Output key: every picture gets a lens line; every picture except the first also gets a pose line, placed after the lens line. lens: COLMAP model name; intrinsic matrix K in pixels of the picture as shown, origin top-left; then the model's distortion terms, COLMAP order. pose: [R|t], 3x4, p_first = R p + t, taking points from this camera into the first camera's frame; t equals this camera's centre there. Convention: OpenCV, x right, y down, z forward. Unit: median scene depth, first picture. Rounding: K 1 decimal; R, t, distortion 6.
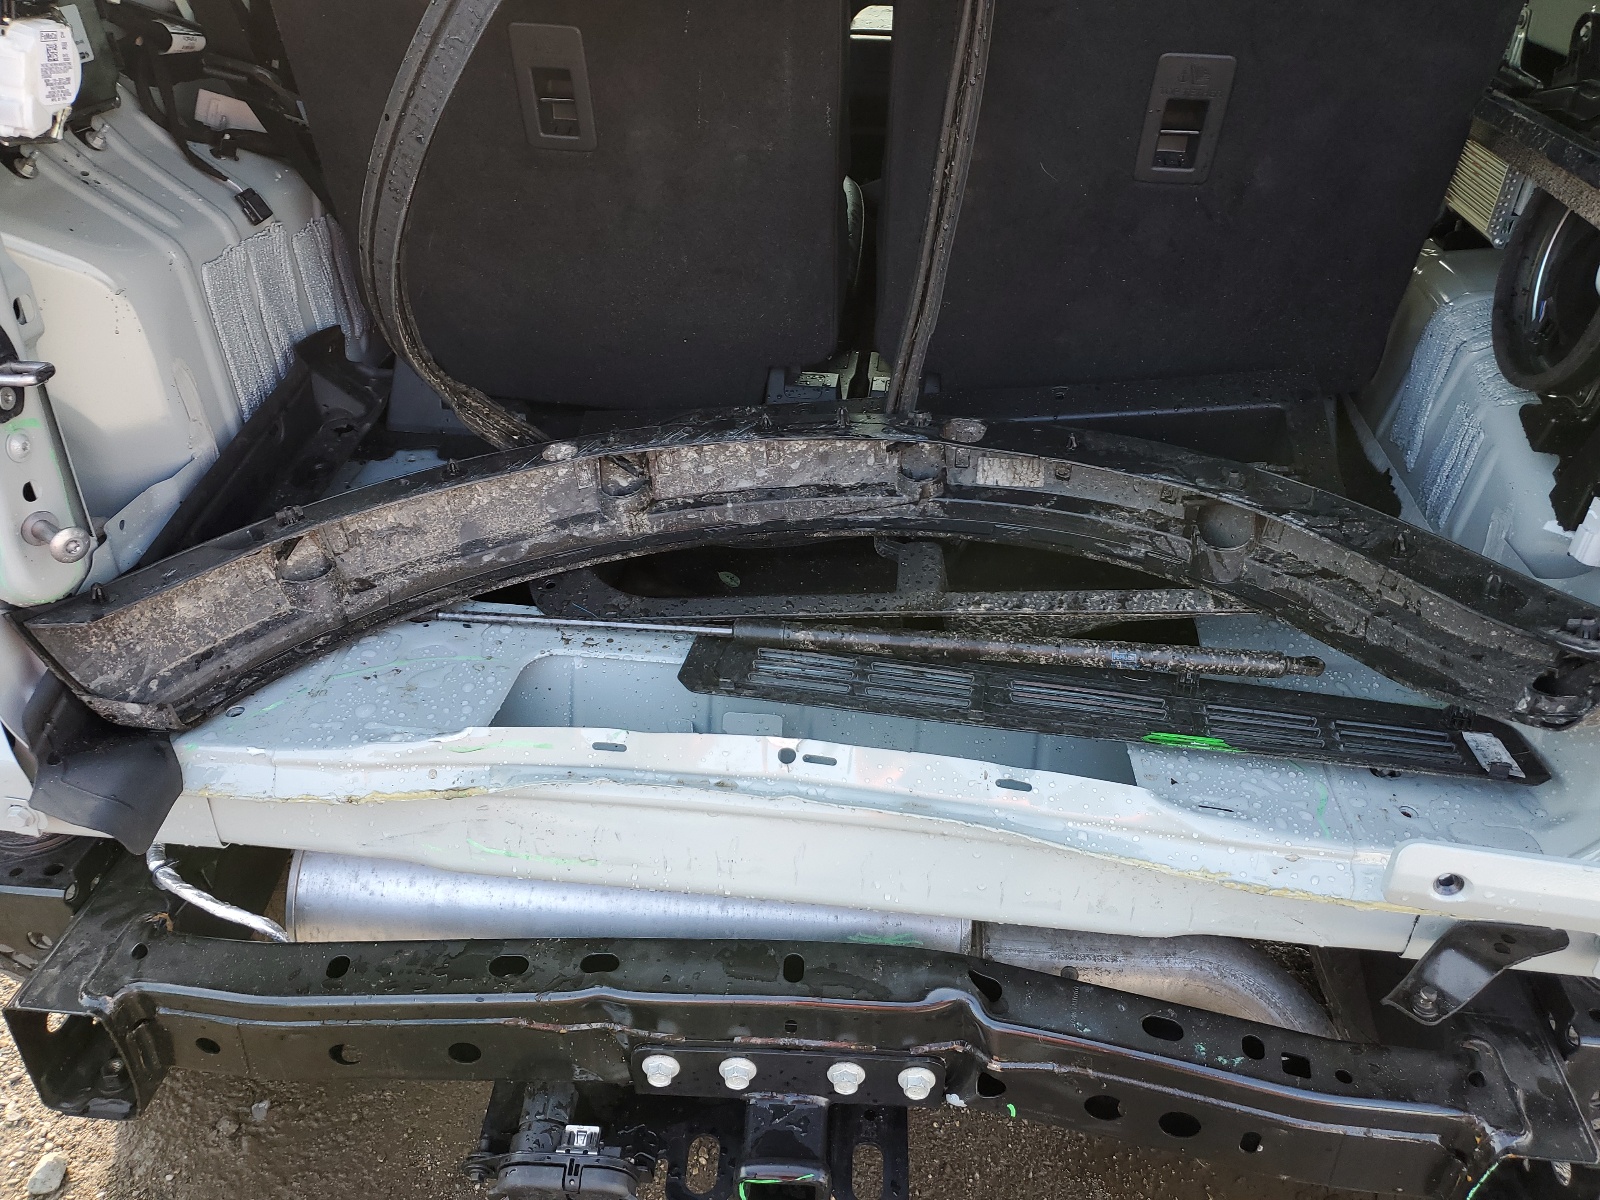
lens RADIAL K [[1291.7, 0, 804.2], [0, 1291.7, 649.8], [0, 0, 1]] dist [-0.010193, -0.000285]
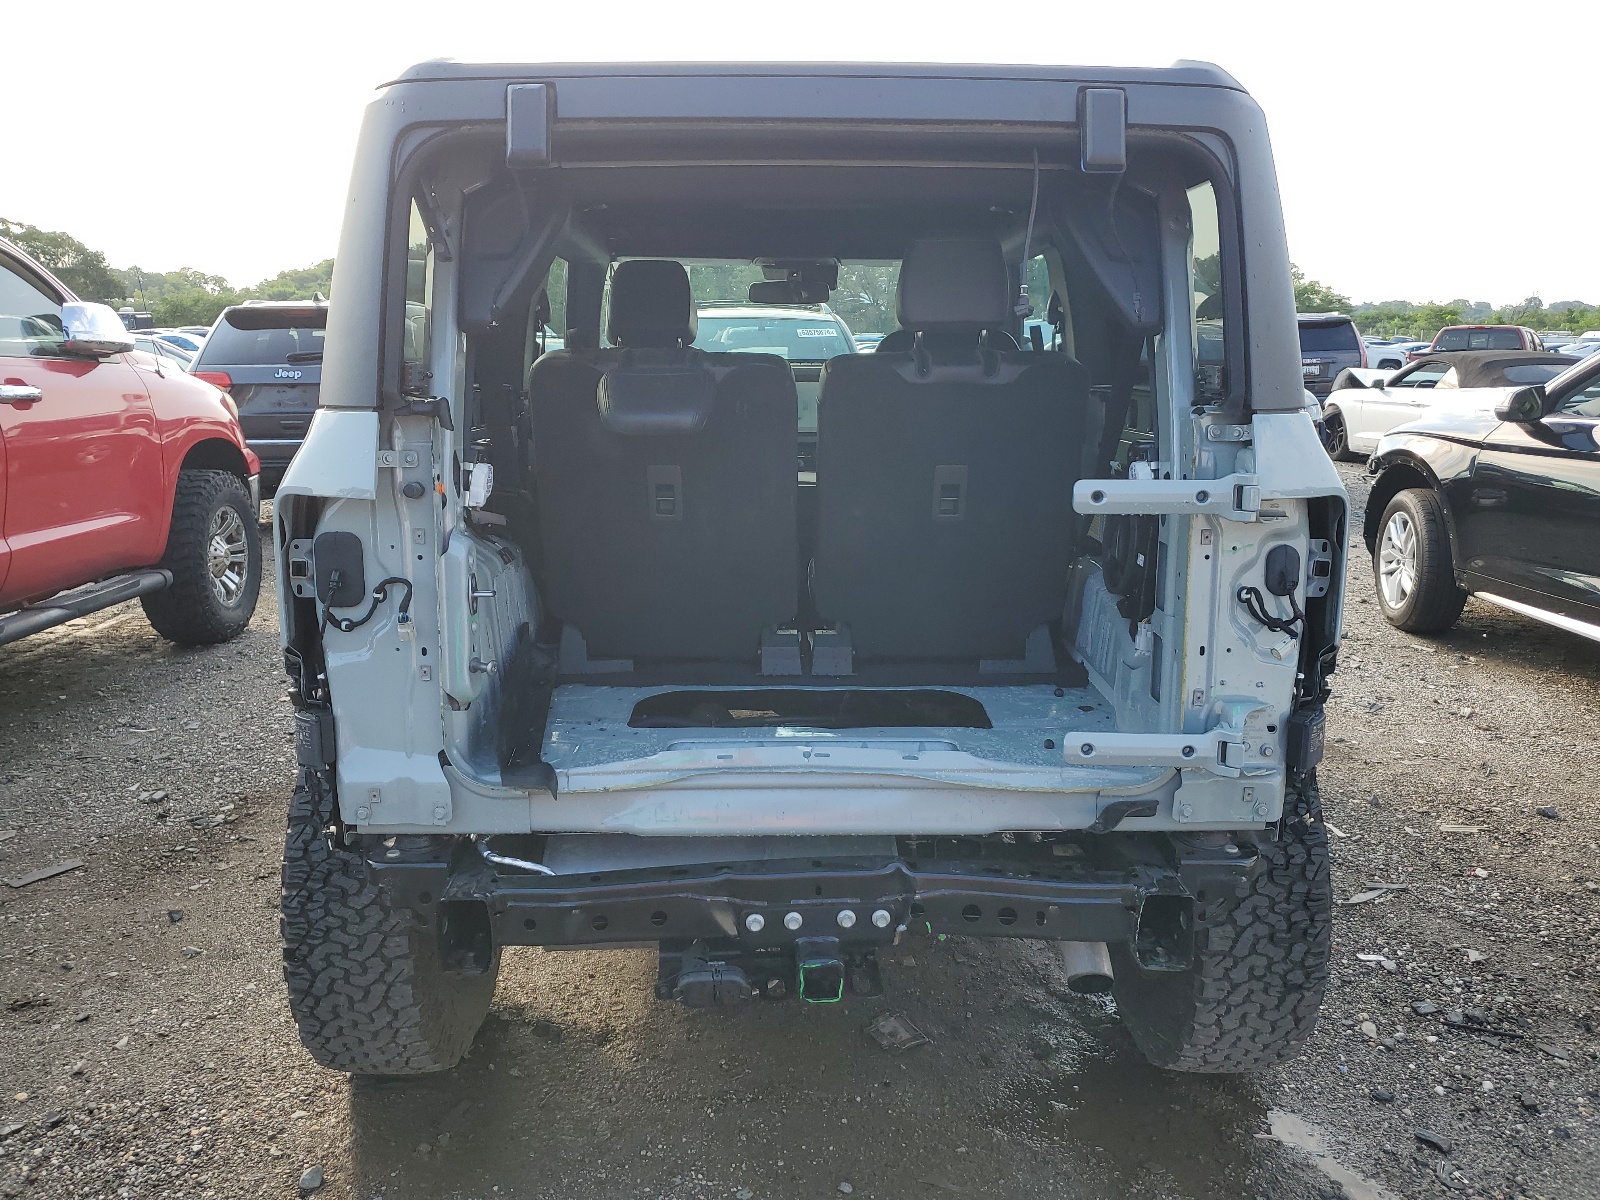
lens RADIAL K [[1291.7, 0, 804.2], [0, 1291.7, 649.8], [0, 0, 1]] dist [-0.010193, -0.000285]
pose [[0.992110, -0.057100, 0.111614, -0.236842], [0.092196, 0.935571, -0.340890, 0.621376], [-0.084958, 0.348491, 0.933454, -1.040241]]
